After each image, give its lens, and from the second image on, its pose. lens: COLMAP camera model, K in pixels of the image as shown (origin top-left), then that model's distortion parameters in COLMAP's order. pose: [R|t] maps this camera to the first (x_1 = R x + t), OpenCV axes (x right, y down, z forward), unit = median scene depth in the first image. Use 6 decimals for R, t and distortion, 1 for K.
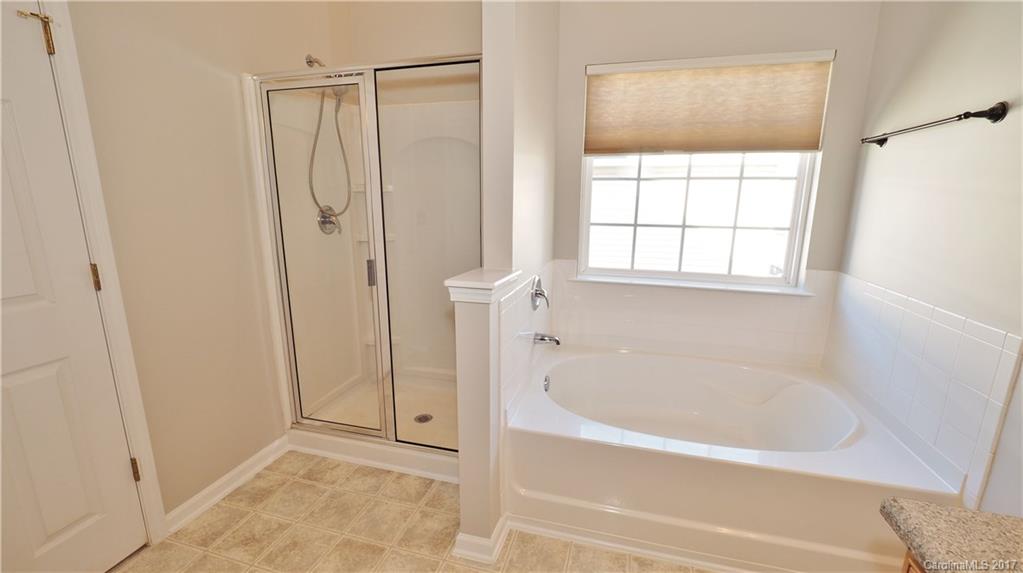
lens RADIAL K [[421.2, 0, 510.9], [0, 421.2, 290.4], [0, 0, 1]] dist [-0.009157, -0.000254]
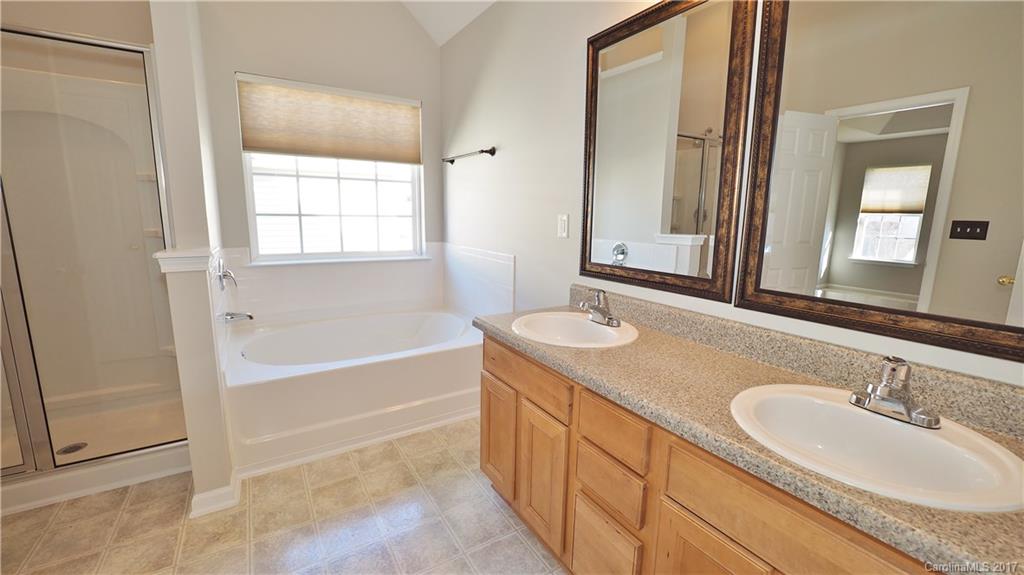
lens RADIAL K [[415.6, 0, 510.7], [0, 415.6, 284.8], [0, 0, 1]] dist [-0.017244, 0.000067]
pose [[0.676714, -0.122506, 0.725982, -0.195775], [0.141904, 0.989273, 0.034662, 0.094499], [-0.722441, 0.079563, 0.686839, -0.241311]]
